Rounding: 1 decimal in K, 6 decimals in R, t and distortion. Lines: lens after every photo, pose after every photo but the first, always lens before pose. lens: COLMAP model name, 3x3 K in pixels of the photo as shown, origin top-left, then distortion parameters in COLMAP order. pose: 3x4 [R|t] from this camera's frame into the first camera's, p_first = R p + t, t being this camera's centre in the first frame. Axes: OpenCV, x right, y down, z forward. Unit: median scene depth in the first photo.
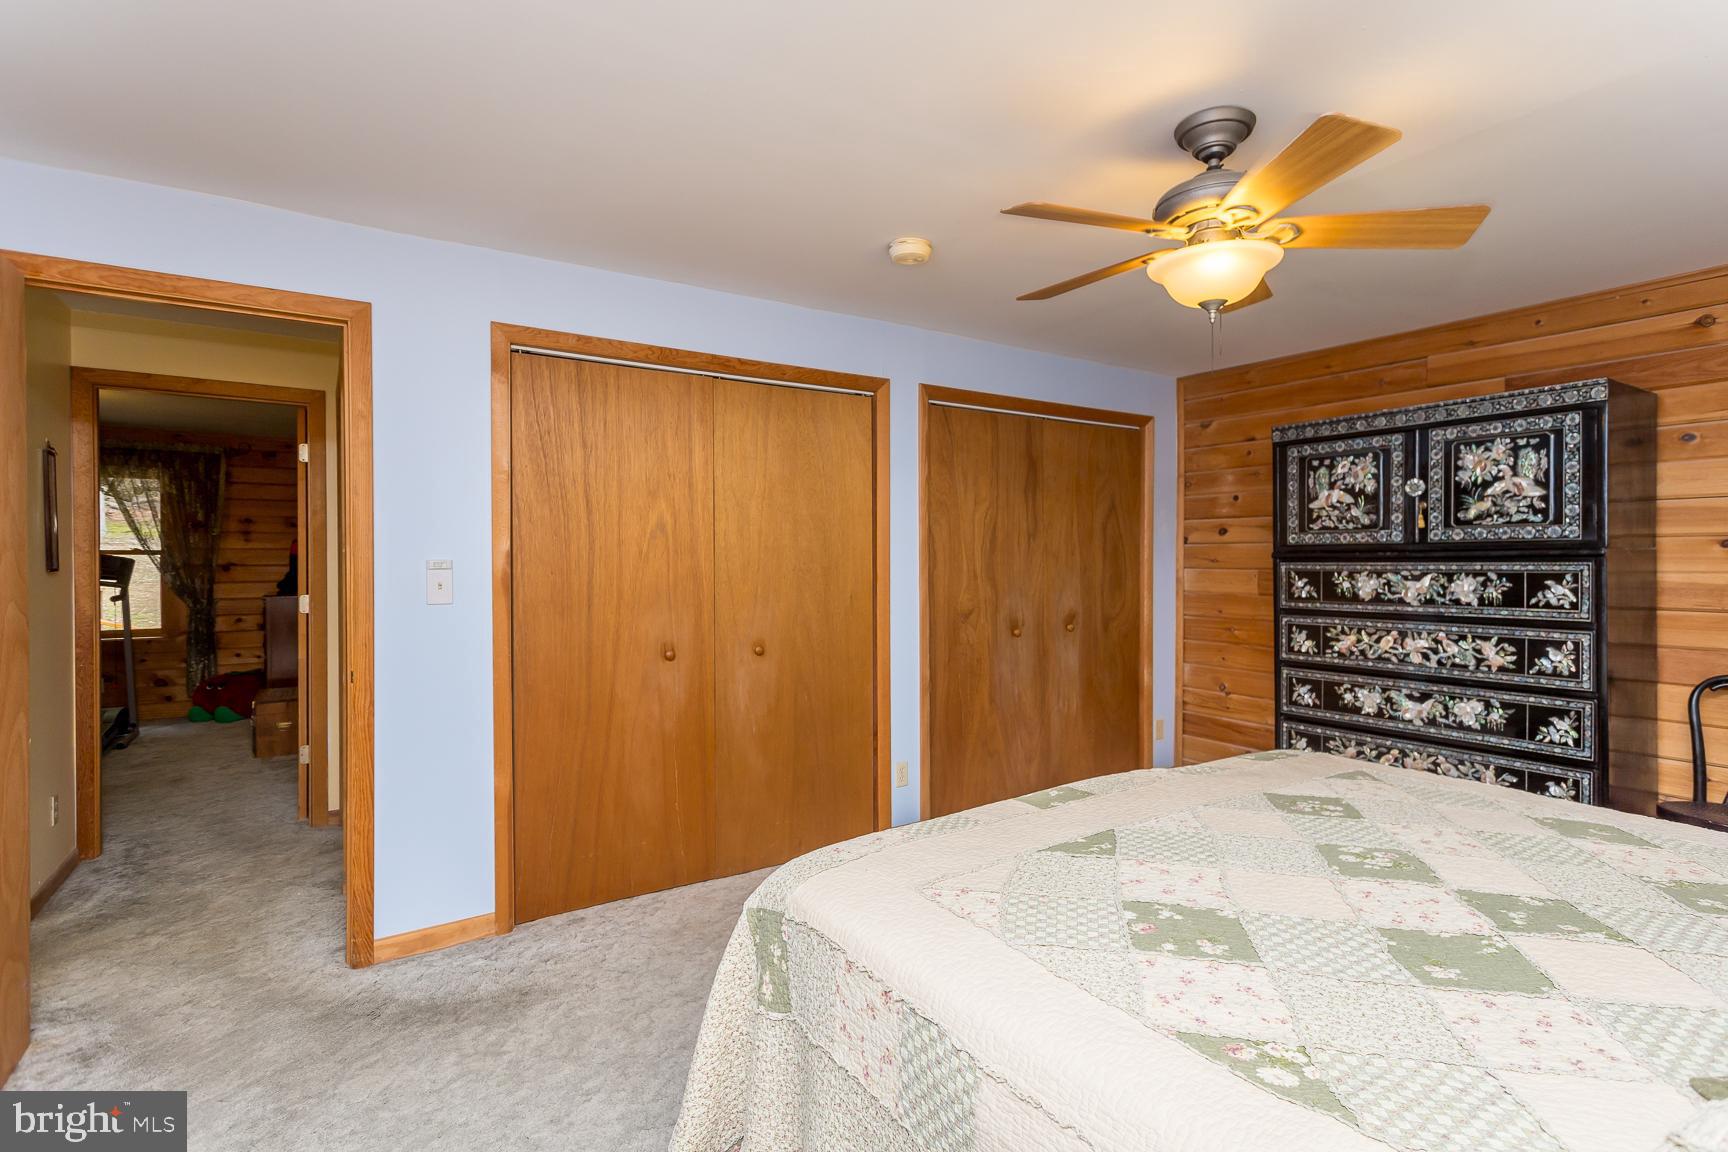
lens RADIAL K [[829.7, 0, 874.8], [0, 829.7, 573.7], [0, 0, 1]] dist [0.003635, 0.001979]
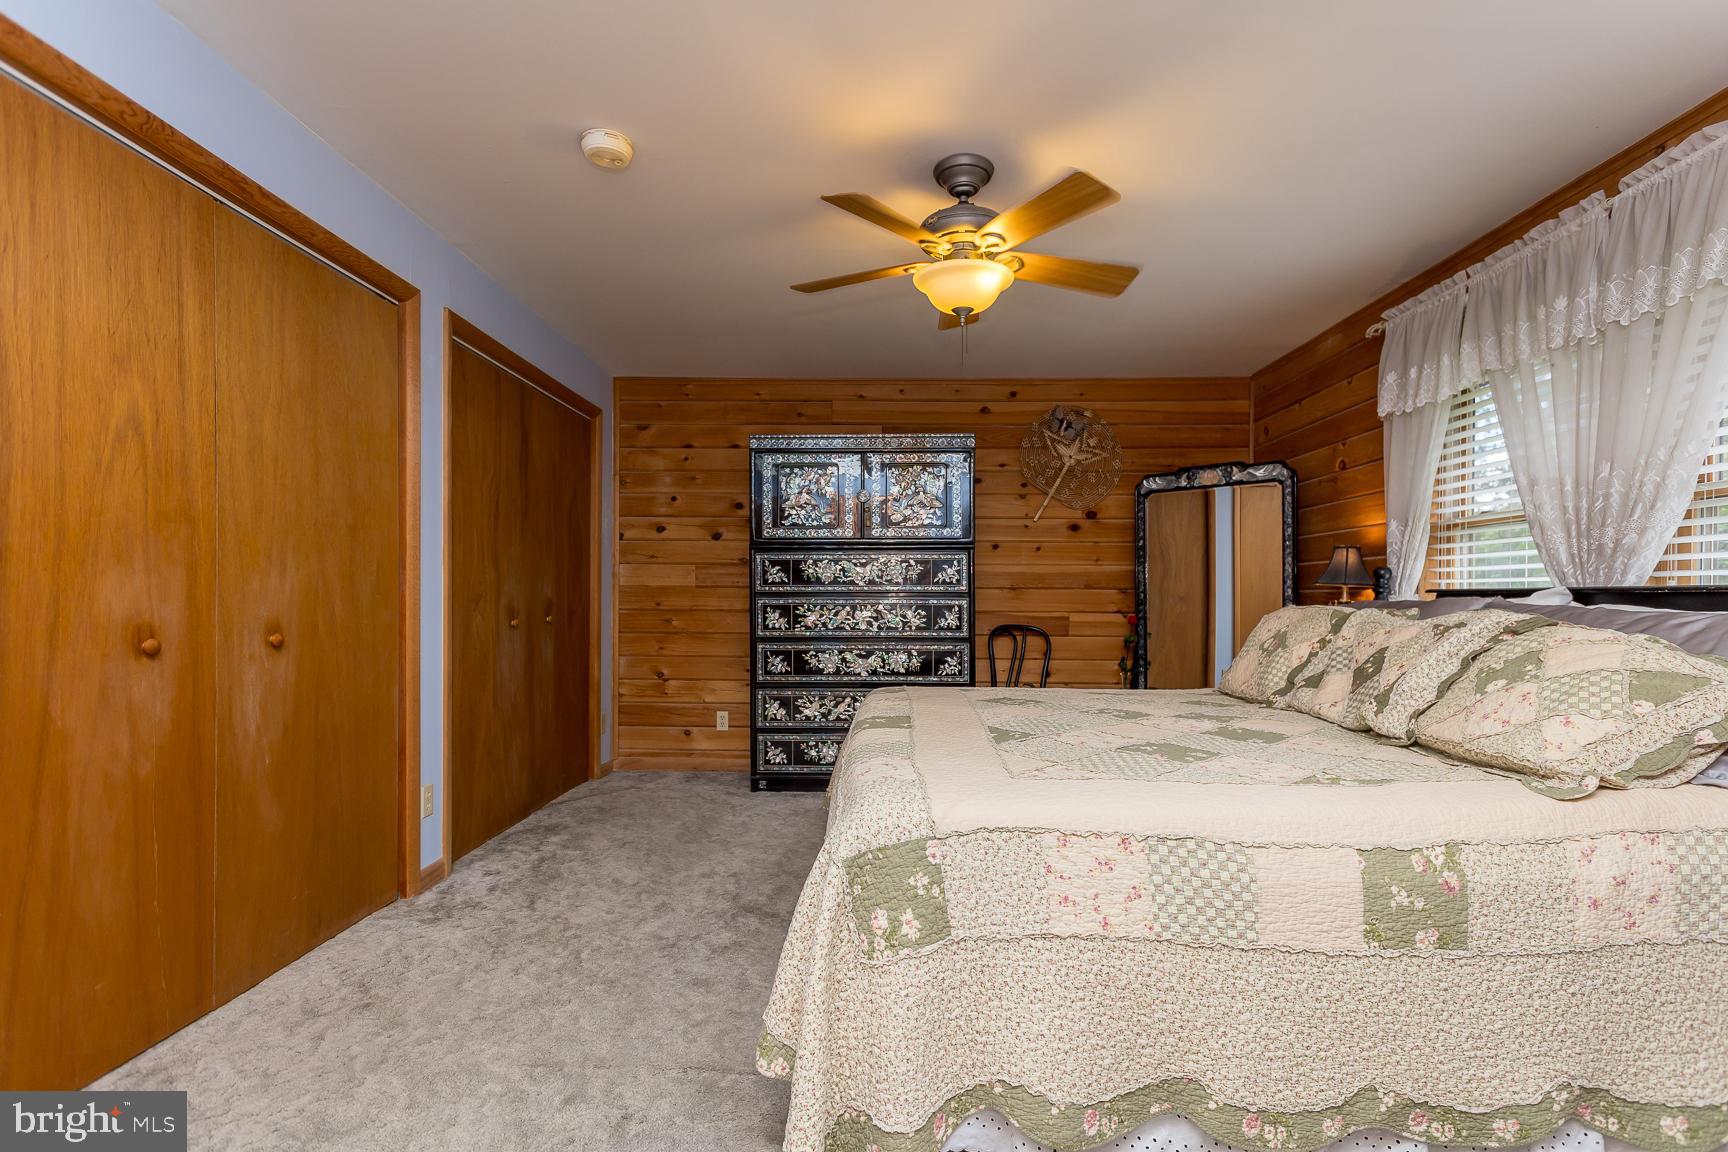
lens RADIAL K [[829.7, 0, 851.1], [0, 829.7, 604.6], [0, 0, 1]] dist [0.003635, 0.001979]
pose [[0.575380, -0.000840, 0.817886, -0.561774], [0.008515, 0.999951, -0.004964, 0.096401], [-0.817842, 0.009821, 0.575360, 0.331875]]
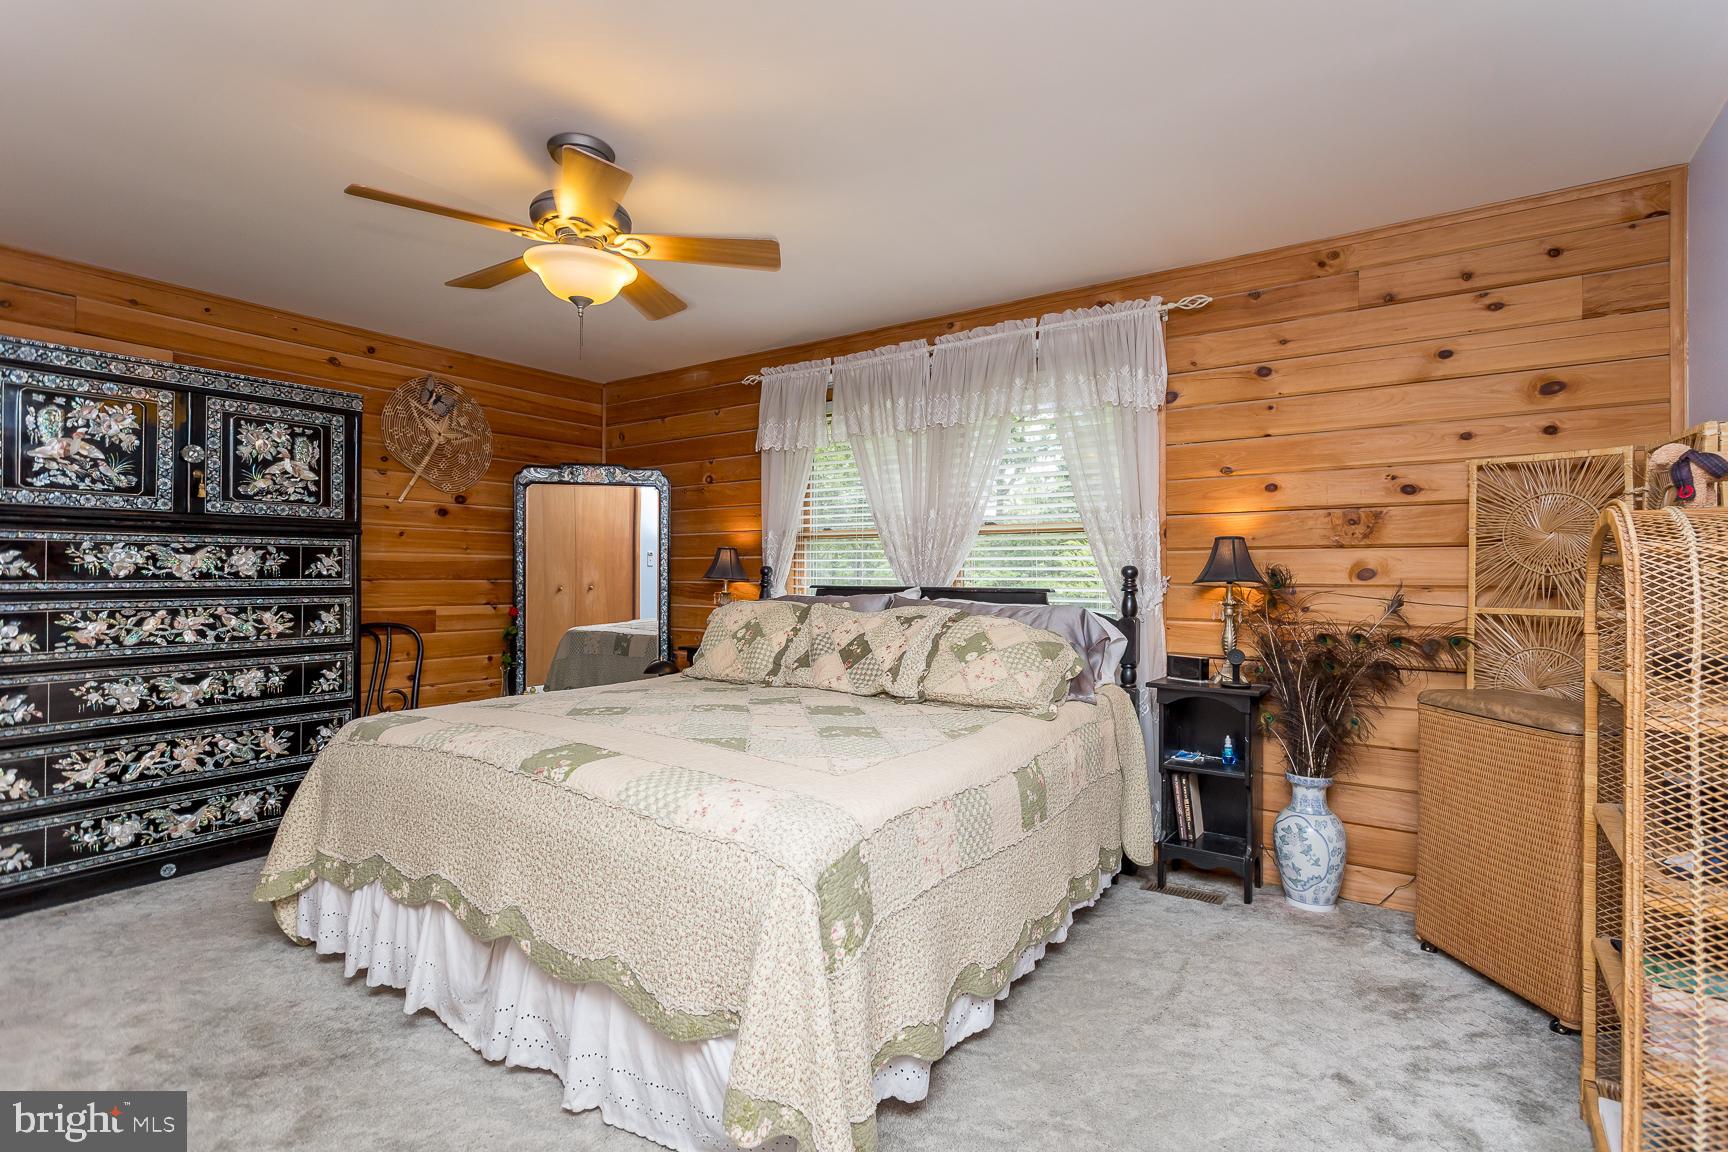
lens RADIAL K [[829.7, 0, 884.9], [0, 829.7, 567.8], [0, 0, 1]] dist [0.003635, 0.001979]
pose [[-0.385184, 0.007882, 0.922806, -0.656107], [0.014284, 0.999895, -0.002578, 0.048433], [-0.922729, 0.012189, -0.385256, 0.823604]]
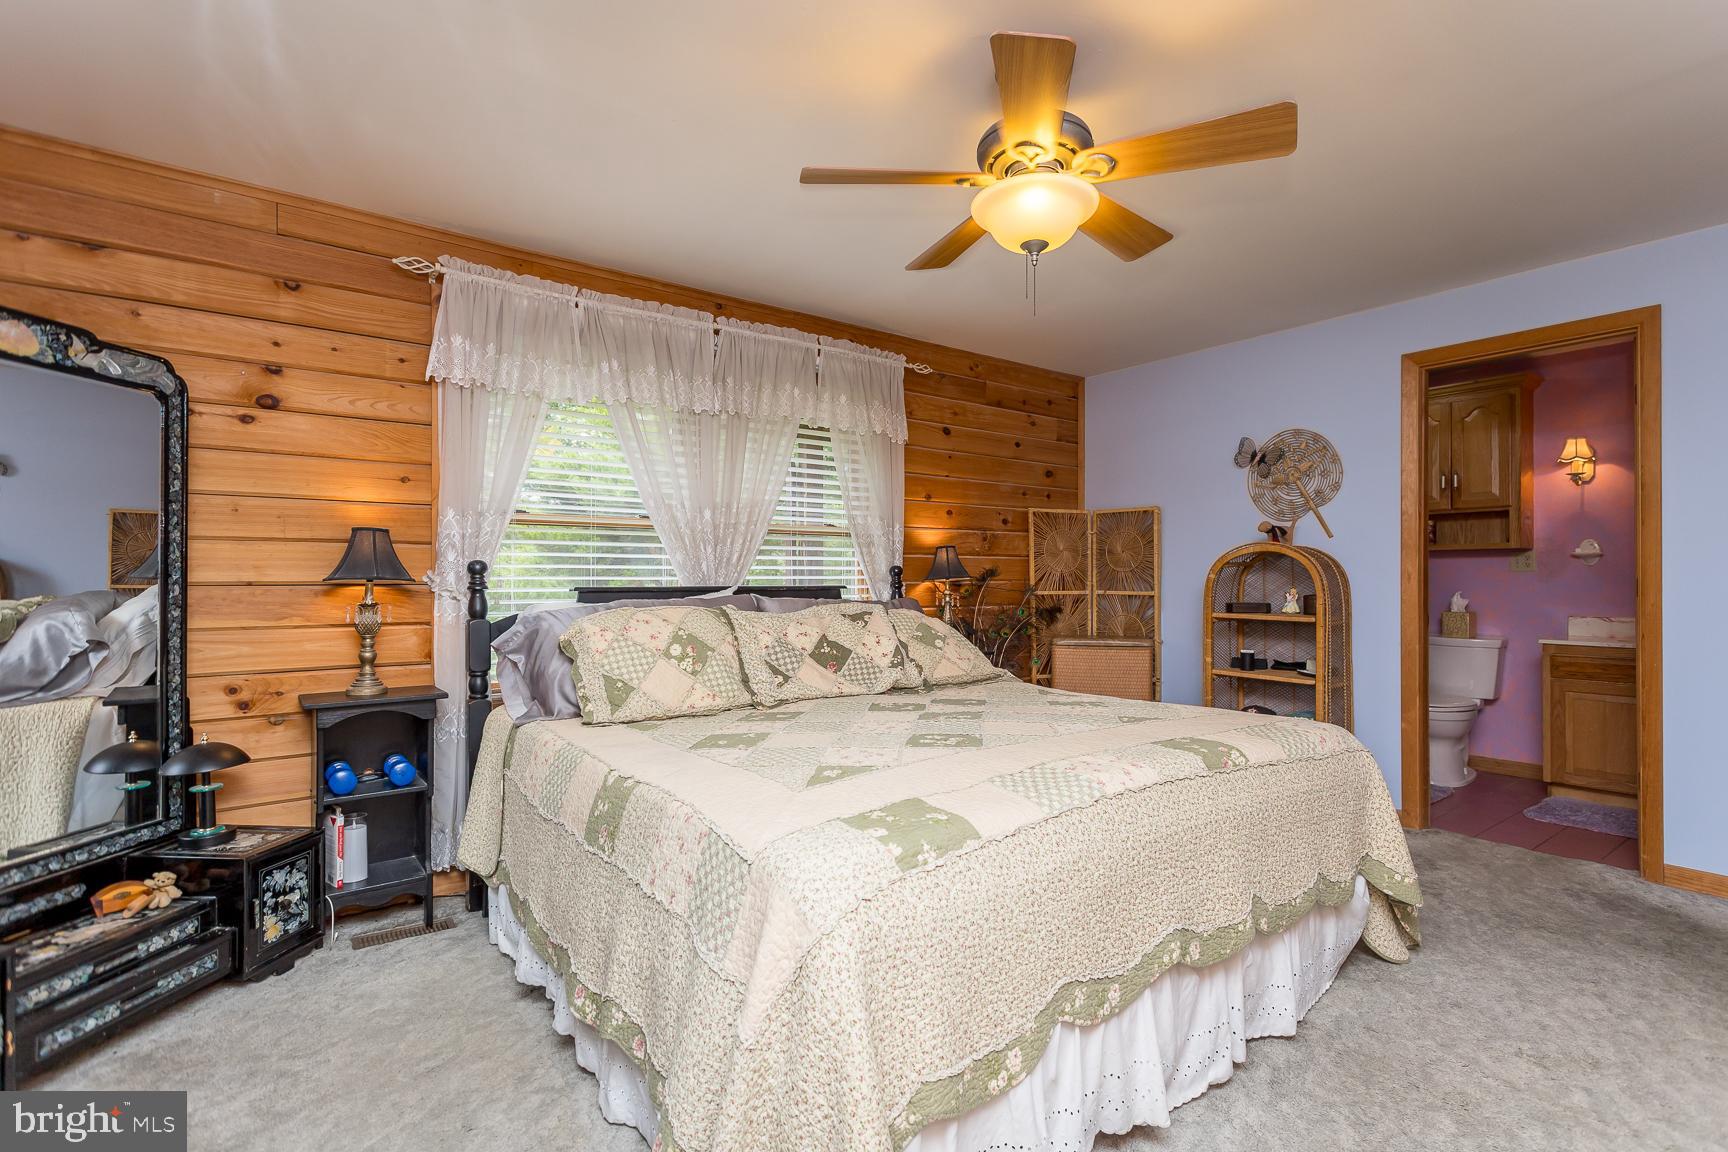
lens RADIAL K [[829.7, 0, 865.0], [0, 829.7, 581.5], [0, 0, 1]] dist [0.003635, 0.001979]
pose [[-0.996590, -0.001228, -0.082502, 0.541556], [-0.003617, 0.999578, 0.028811, 0.032247], [0.082432, 0.029011, -0.996174, 1.560464]]
